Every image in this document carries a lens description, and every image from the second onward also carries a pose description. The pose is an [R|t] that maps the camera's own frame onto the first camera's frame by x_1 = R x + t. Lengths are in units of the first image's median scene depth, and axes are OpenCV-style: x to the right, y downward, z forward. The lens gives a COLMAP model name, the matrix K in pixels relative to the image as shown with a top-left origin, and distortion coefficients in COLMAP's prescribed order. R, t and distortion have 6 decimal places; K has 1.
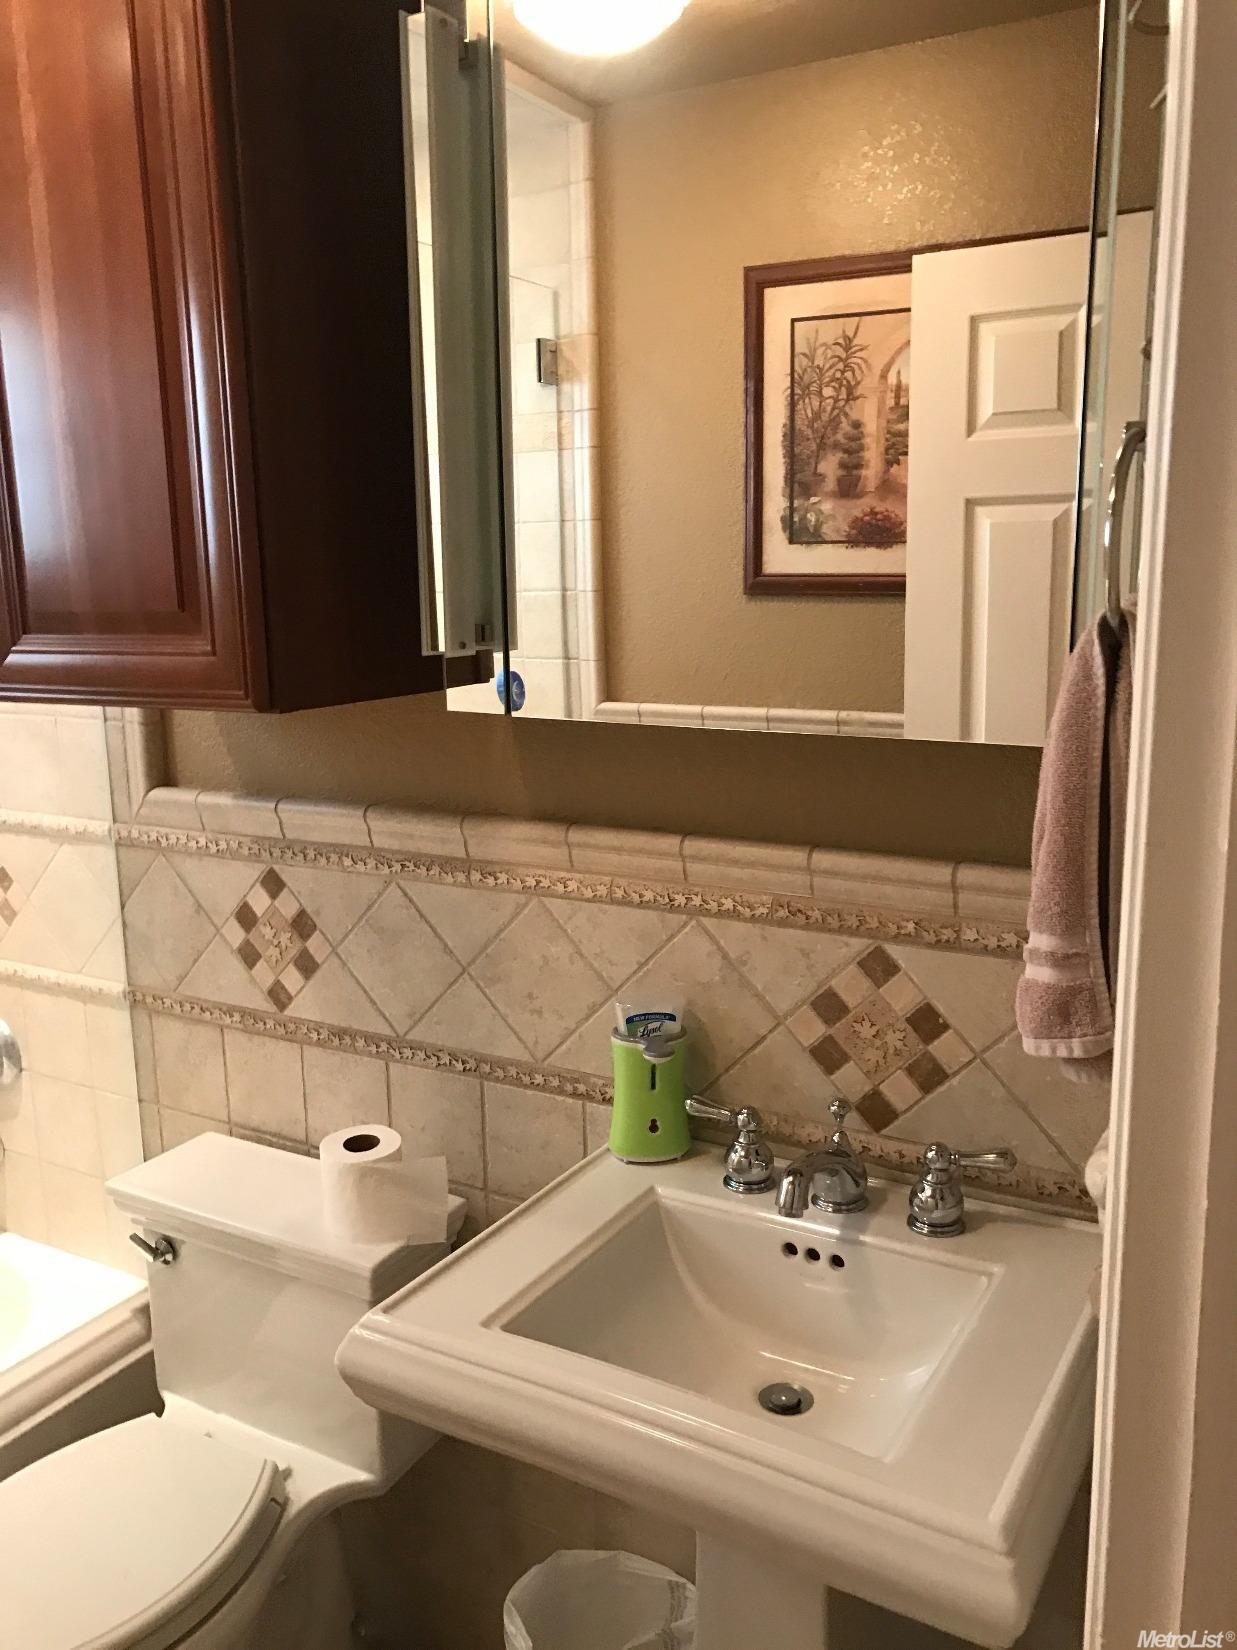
lens RADIAL K [[1357.4, 0, 614.2], [0, 1357.4, 823.1], [0, 0, 1]] dist [0.023283, -0.006003]
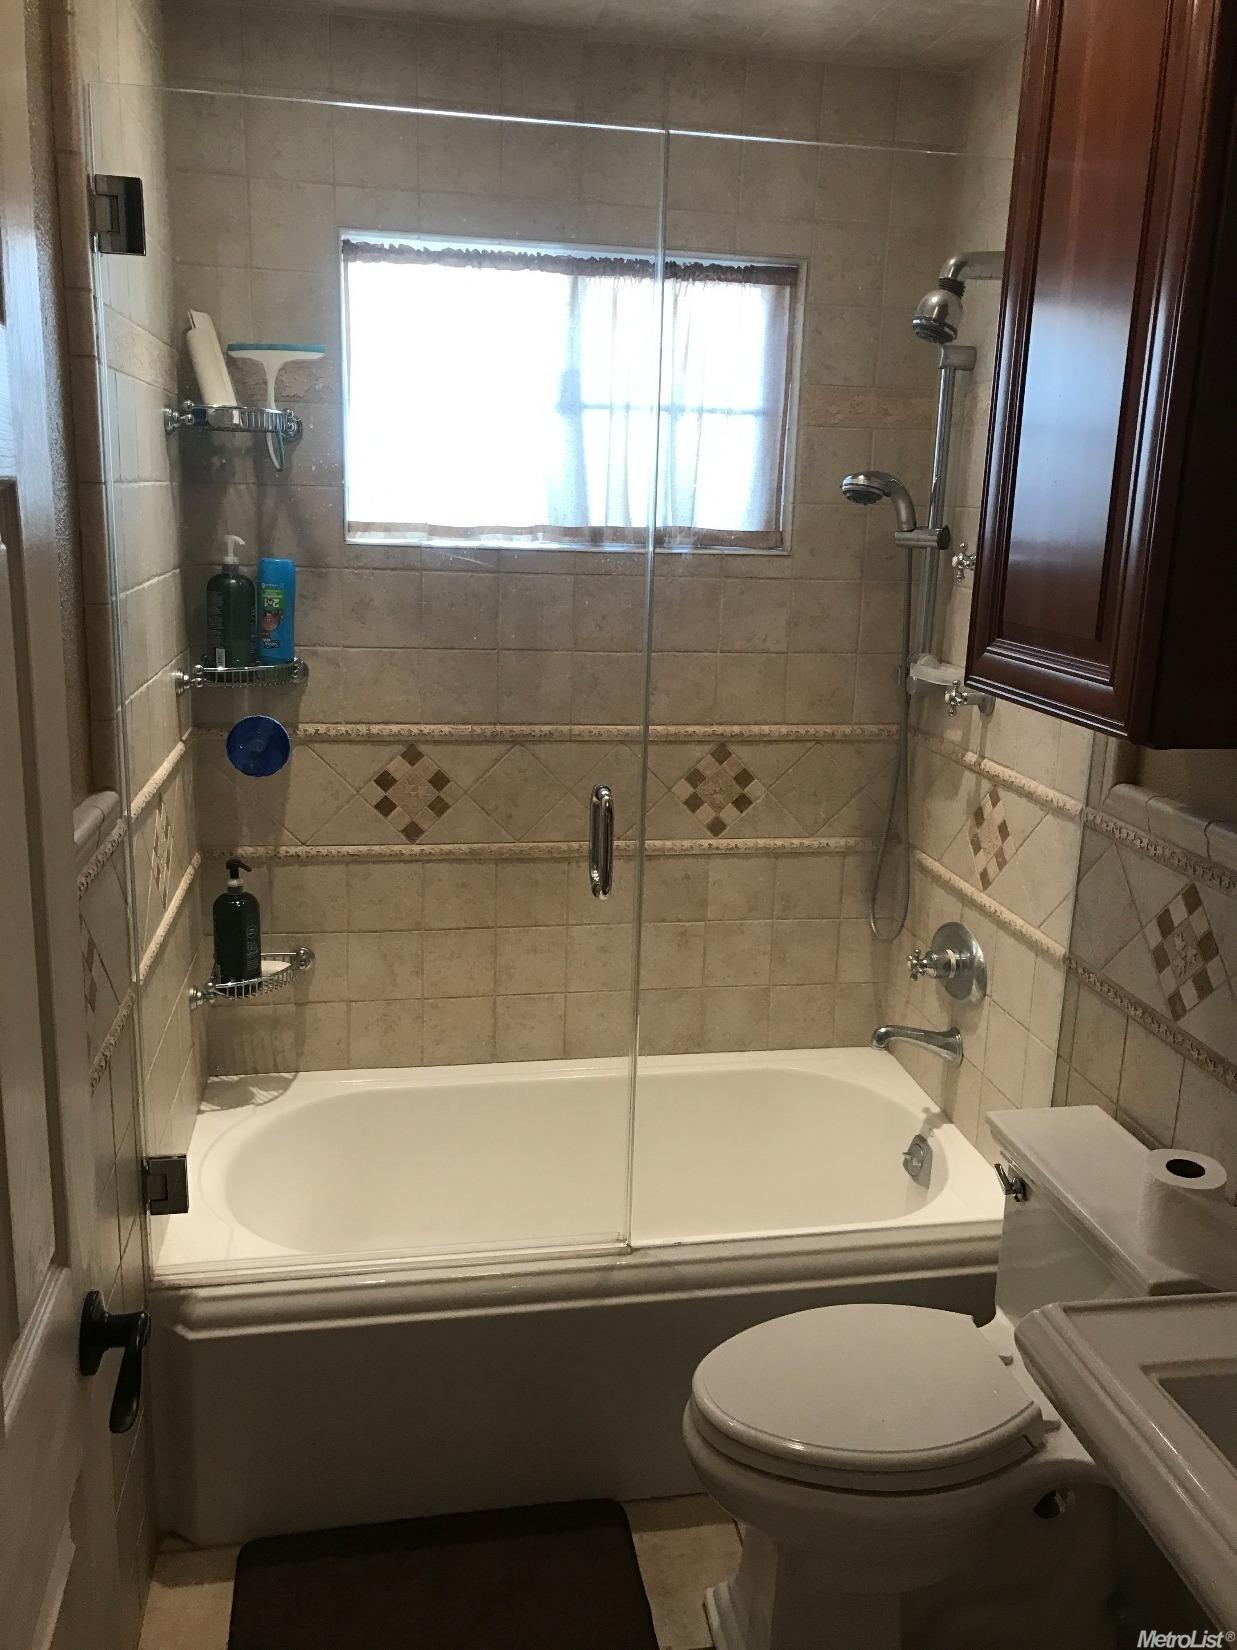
lens RADIAL K [[1357.4, 0, 631.4], [0, 1357.4, 827.5], [0, 0, 1]] dist [0.023283, -0.006003]
pose [[0.656412, 0.228068, -0.719103, 0.192621], [-0.191107, 0.972386, 0.133952, -0.062987], [0.729796, 0.049498, 0.681871, -0.011706]]
